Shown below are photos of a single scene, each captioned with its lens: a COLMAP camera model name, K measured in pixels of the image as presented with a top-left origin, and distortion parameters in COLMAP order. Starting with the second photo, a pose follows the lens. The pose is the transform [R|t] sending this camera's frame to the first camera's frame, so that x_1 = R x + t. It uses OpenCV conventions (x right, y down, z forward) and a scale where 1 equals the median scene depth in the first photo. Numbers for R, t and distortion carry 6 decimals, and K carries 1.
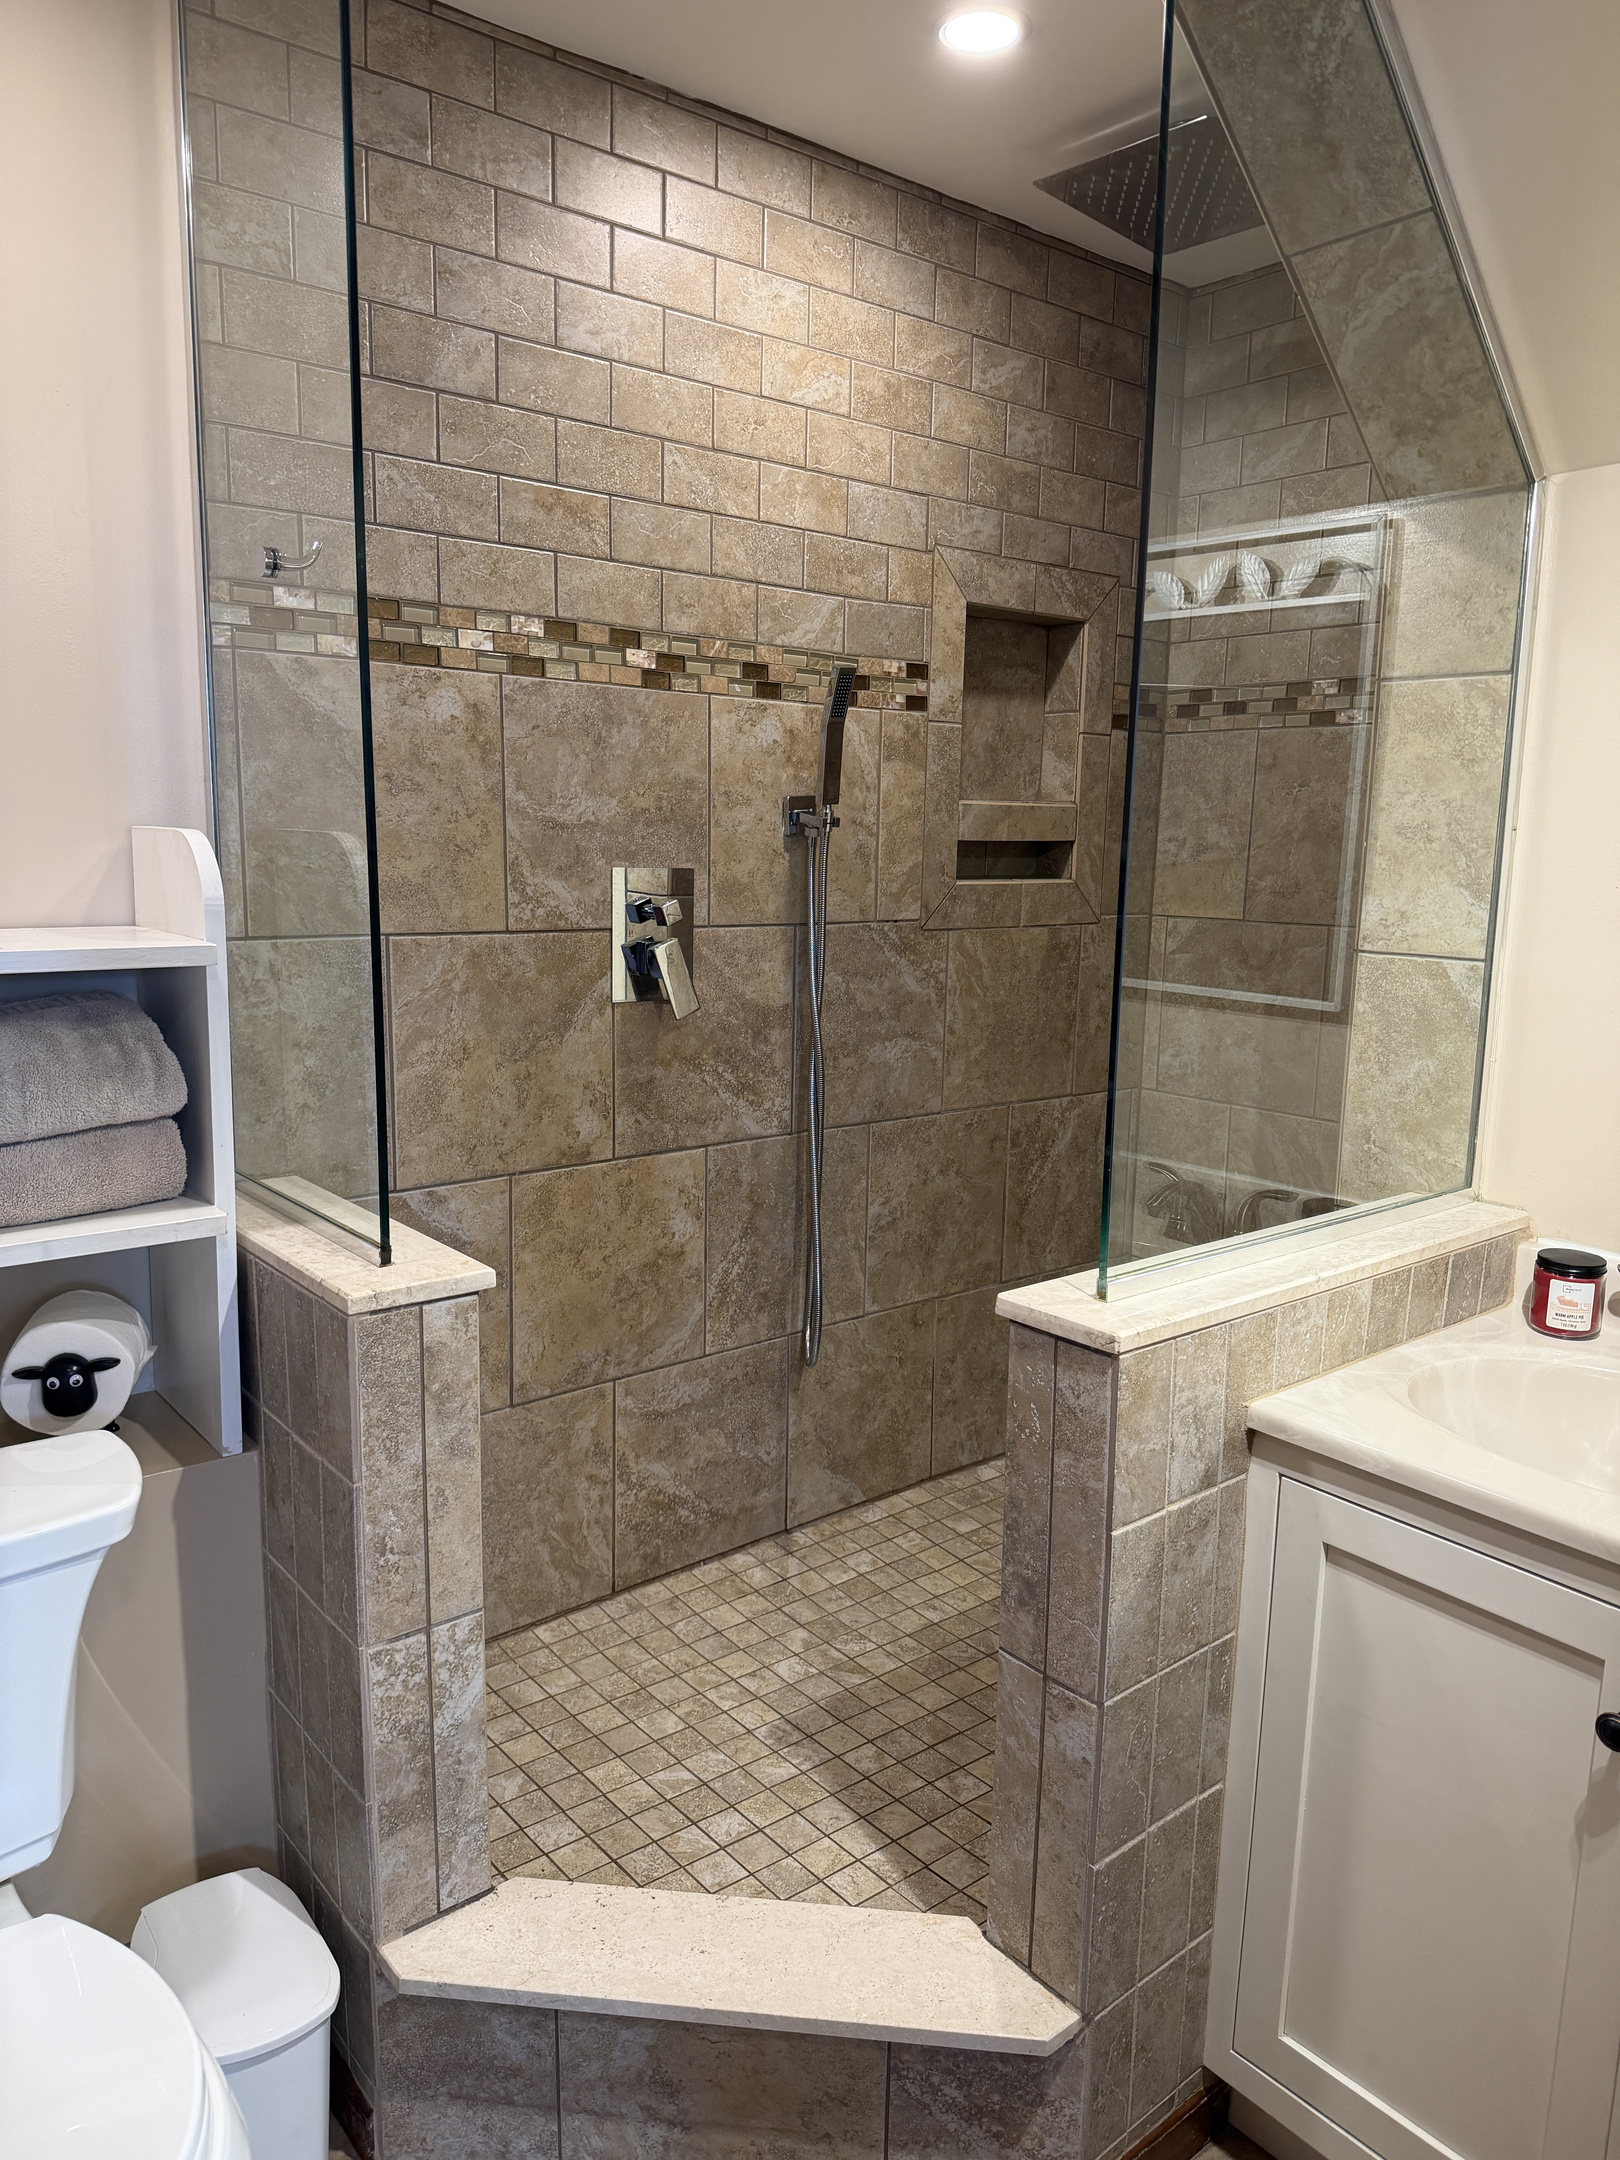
lens RADIAL K [[1510.5, 0, 793.3], [0, 1510.5, 1087.5], [0, 0, 1]] dist [0.055092, -0.087224]
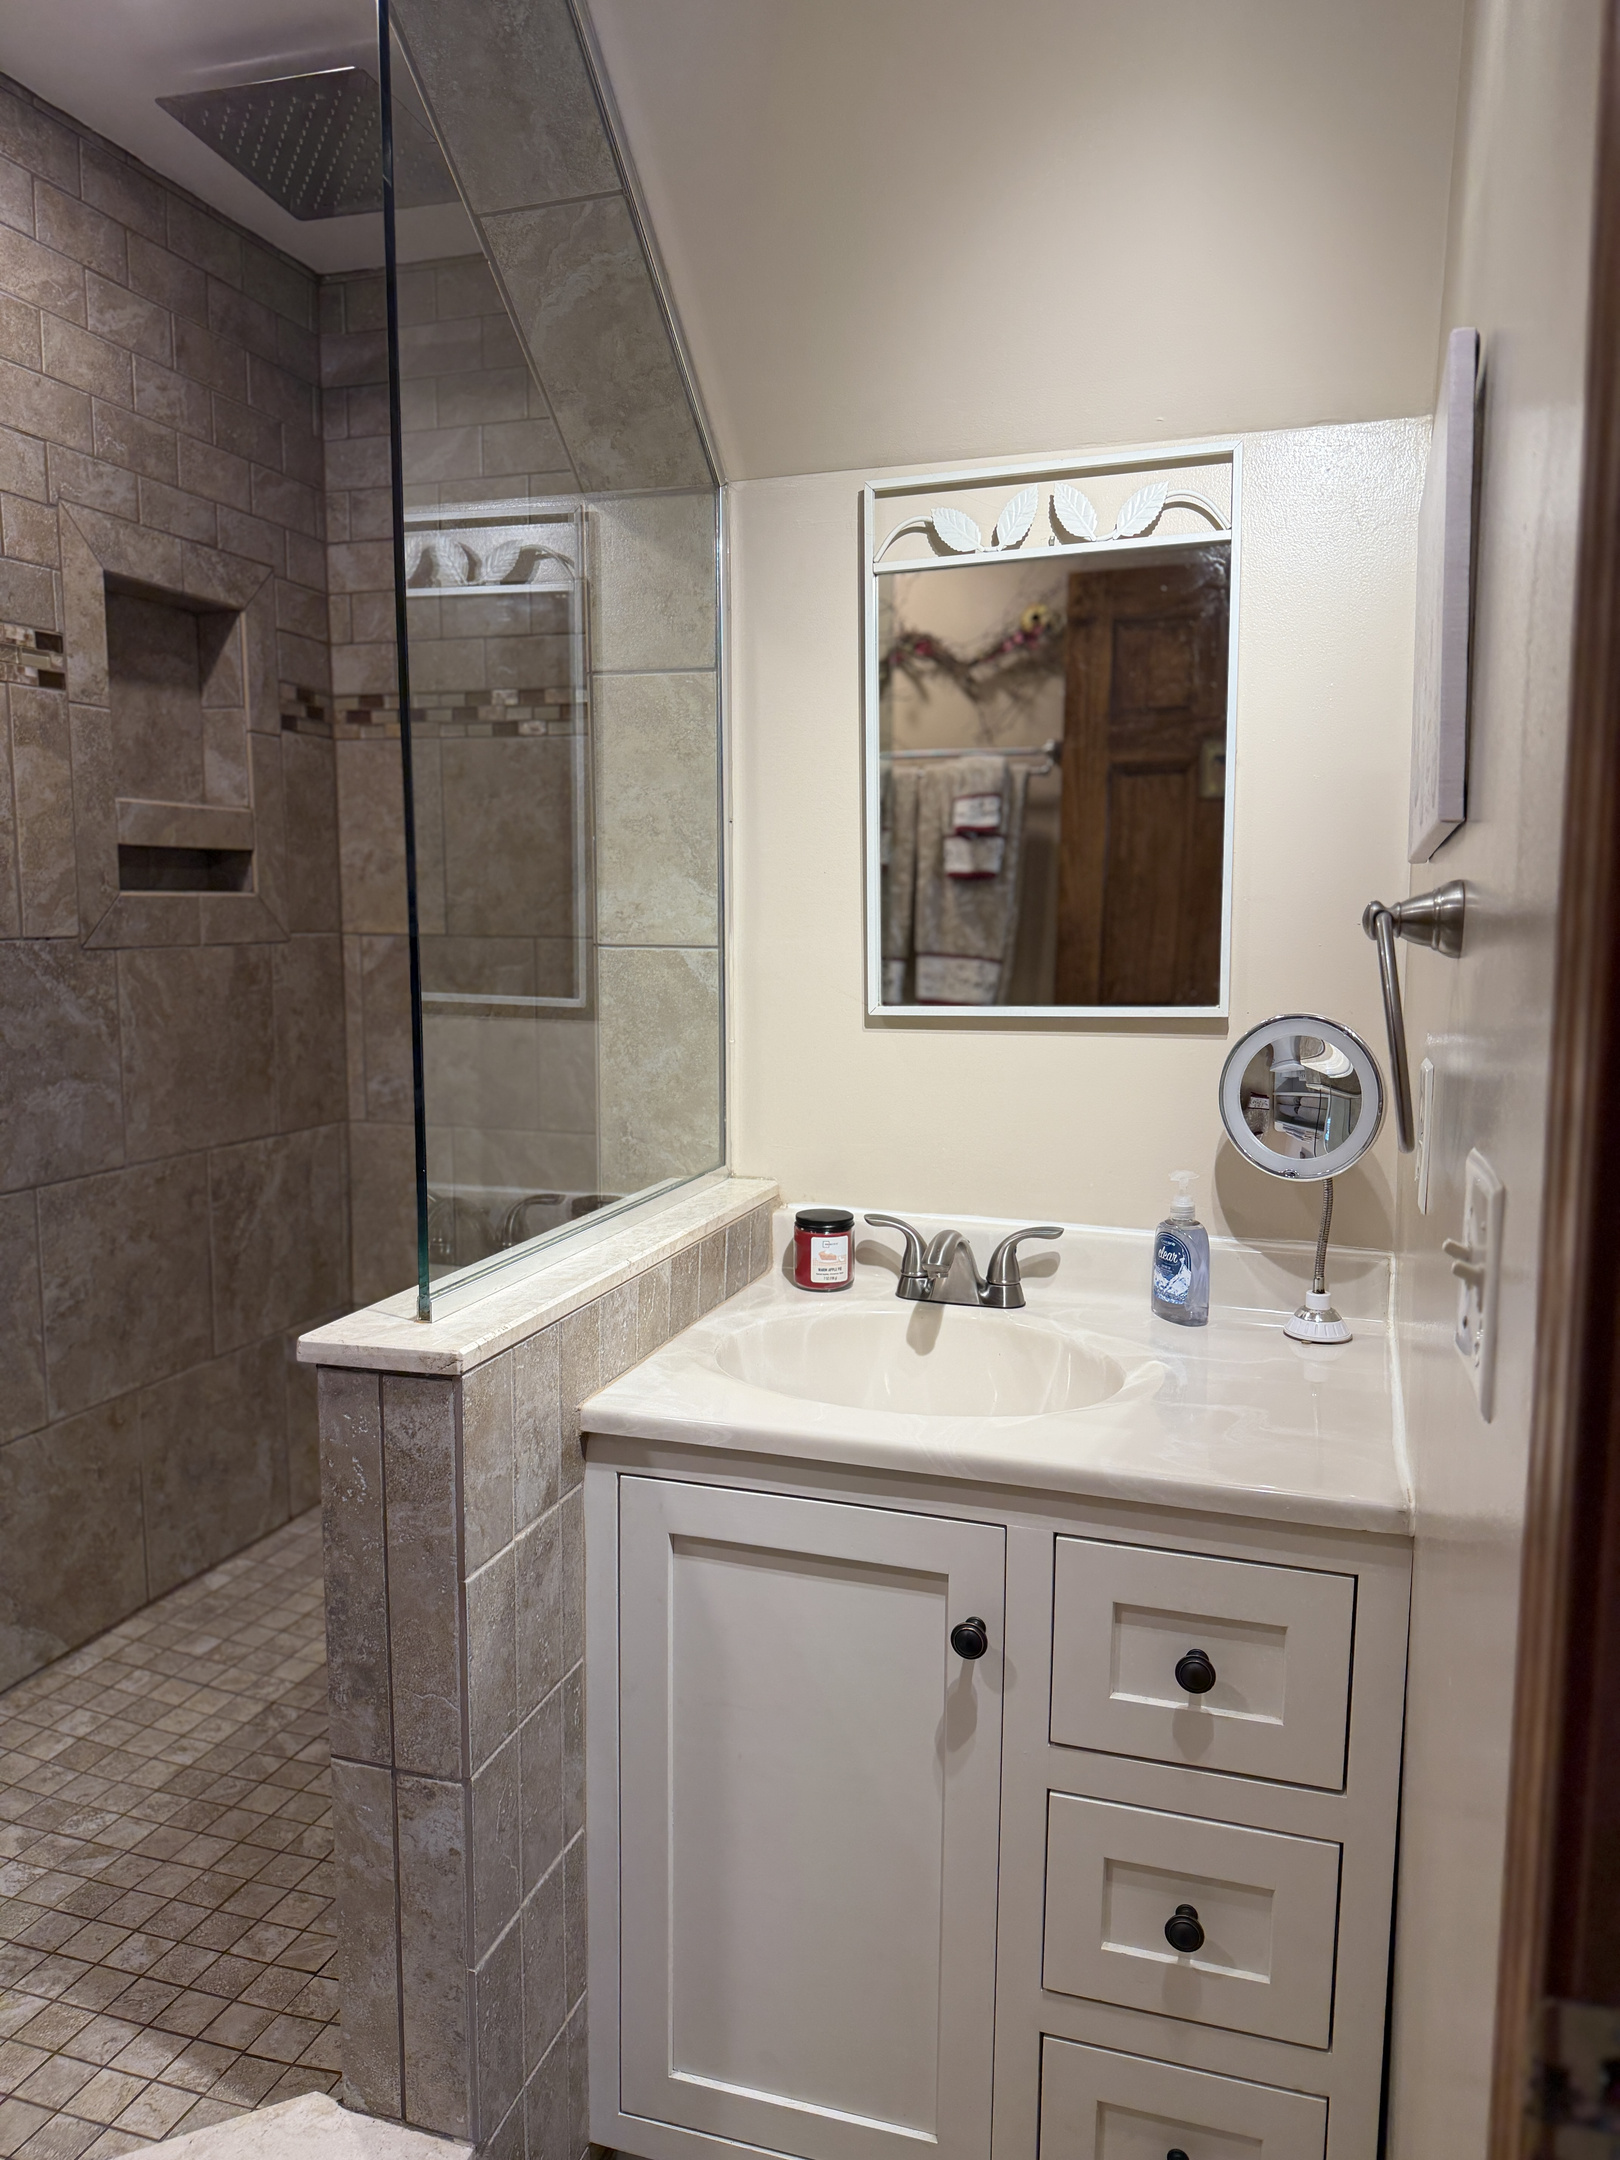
lens RADIAL K [[1510.5, 0, 825.3], [0, 1510.5, 1086.1], [0, 0, 1]] dist [0.055092, -0.087224]
pose [[0.830385, -0.081058, 0.551263, -0.058193], [0.104292, 0.994487, -0.010870, 0.029501], [-0.547343, 0.066519, 0.834261, 0.098713]]
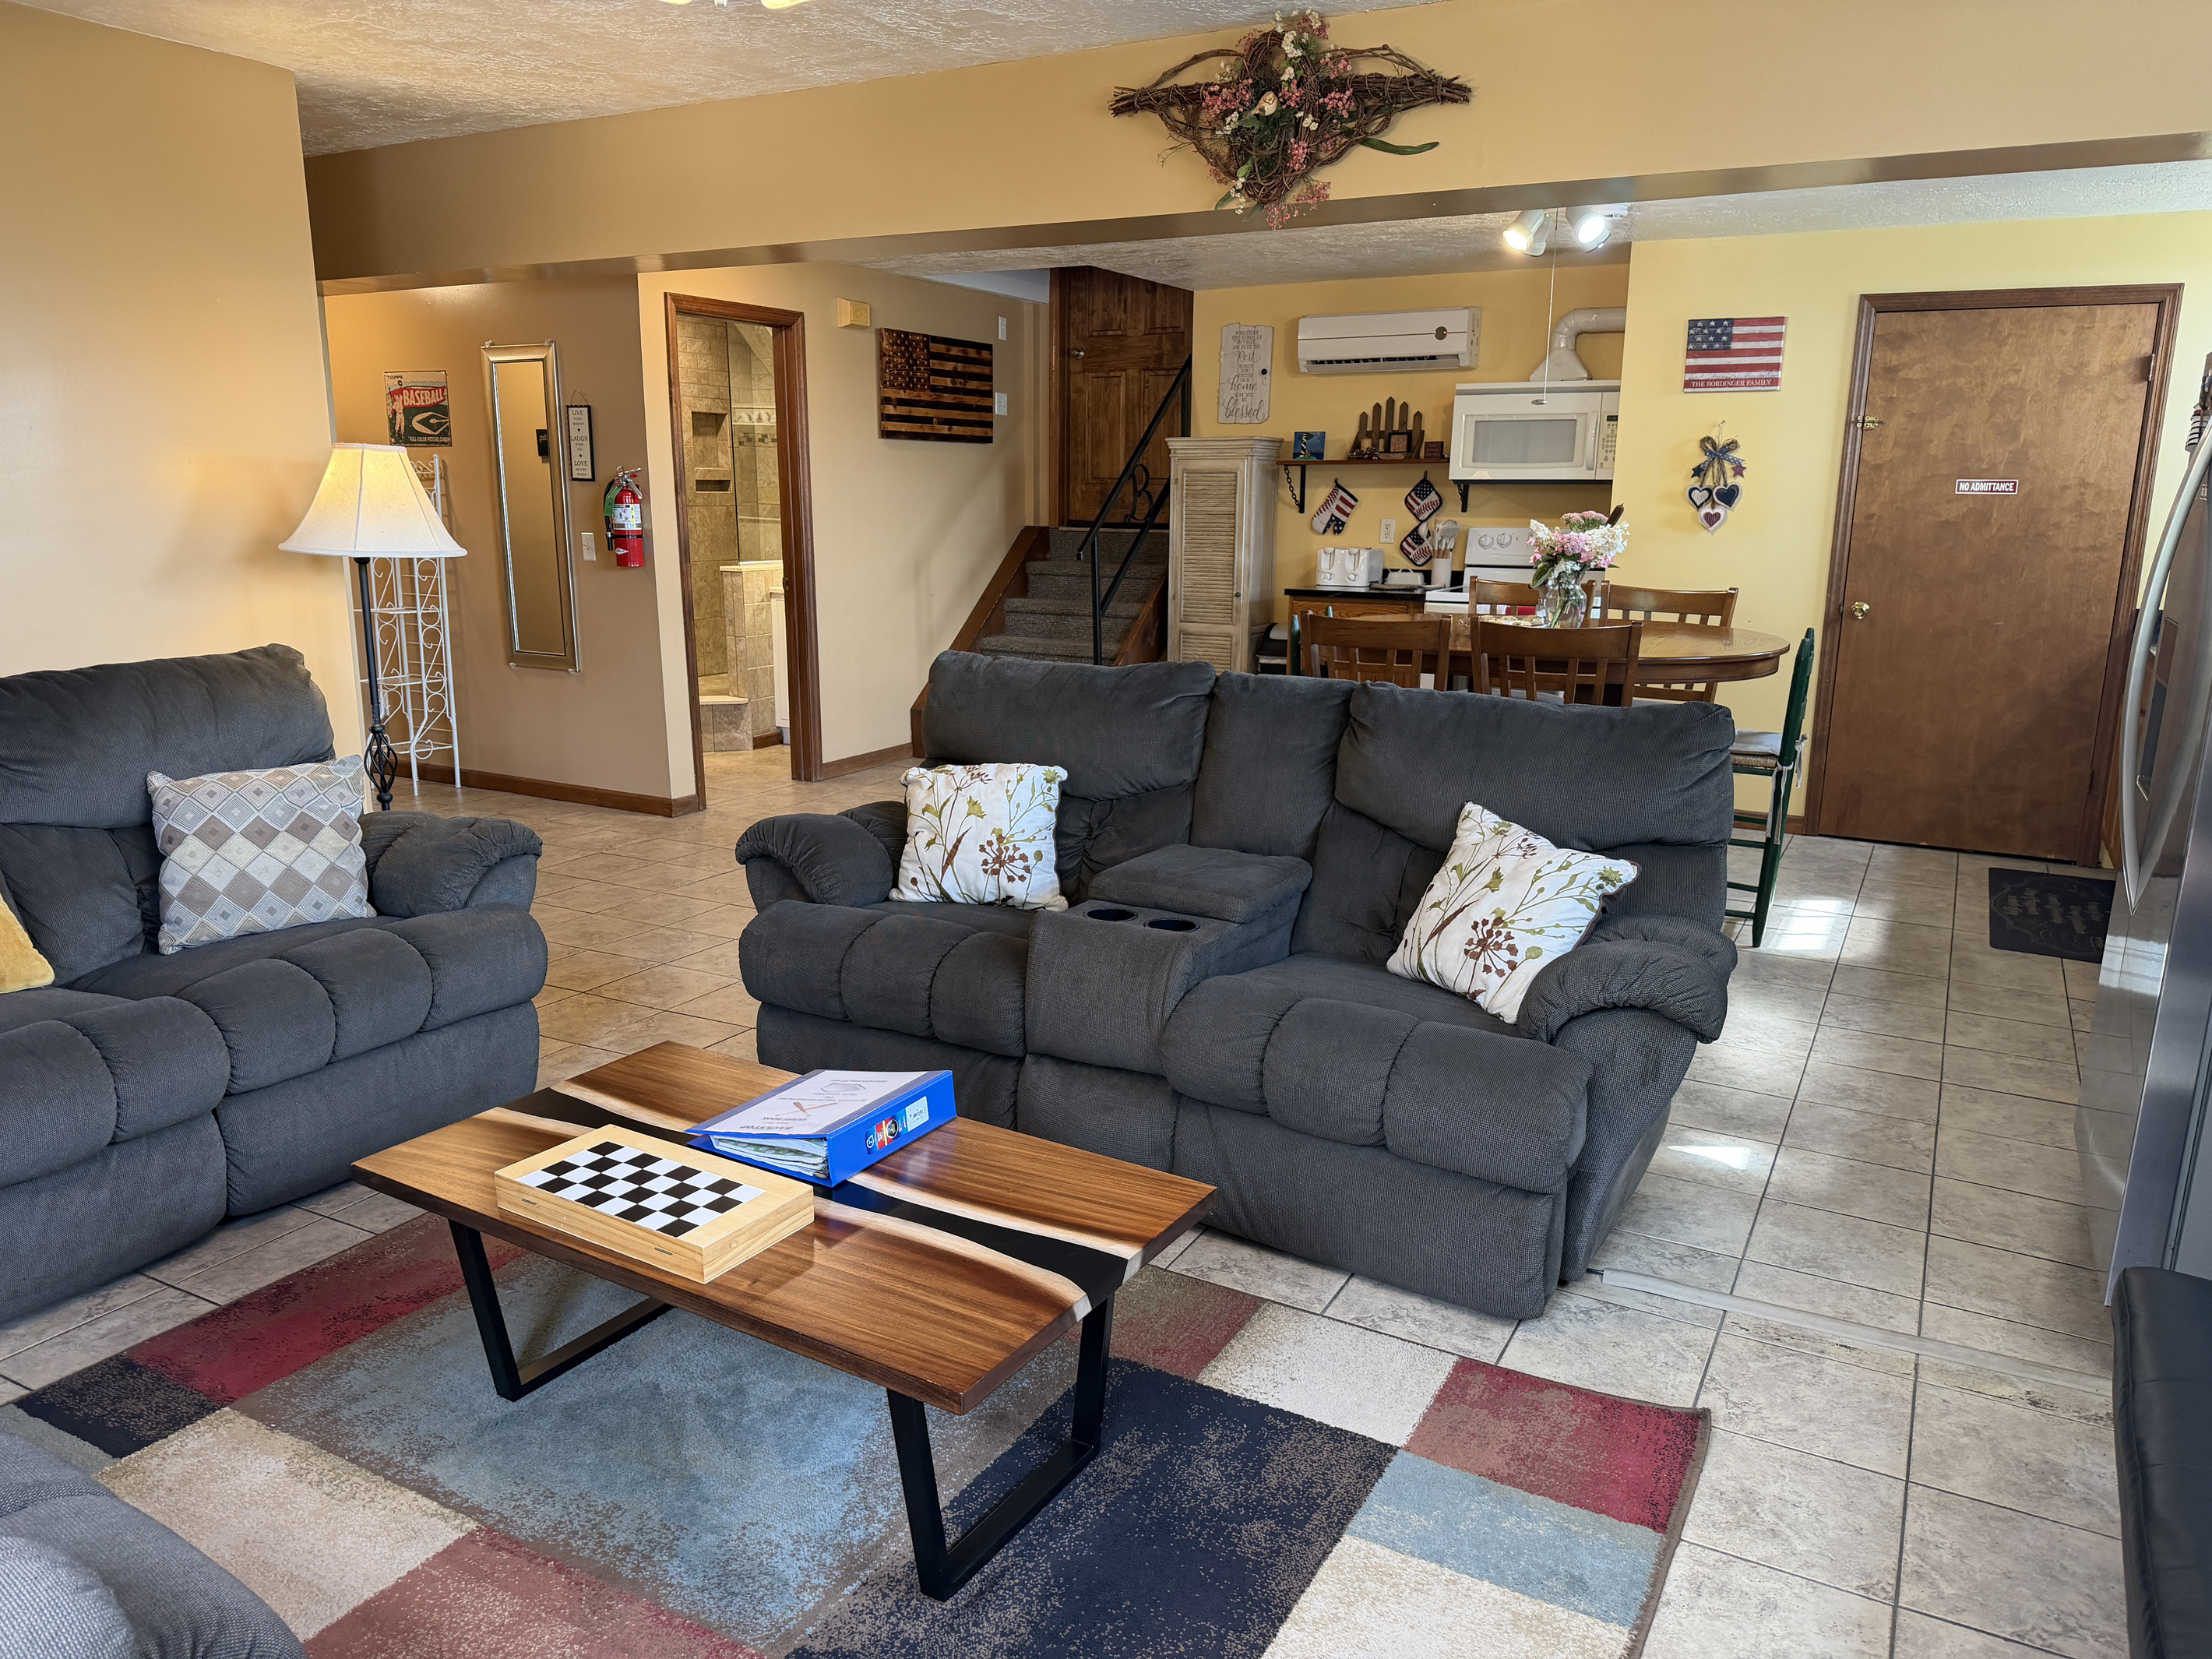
lens RADIAL K [[1546.8, 0, 1120.9], [0, 1546.8, 833.6], [0, 0, 1]] dist [0.055092, -0.087224]
pose [[0.920202, -0.098234, 0.378918, -0.551543], [0.077343, 0.994544, 0.070007, 0.607710], [-0.383727, -0.035114, 0.922779, -3.490623]]
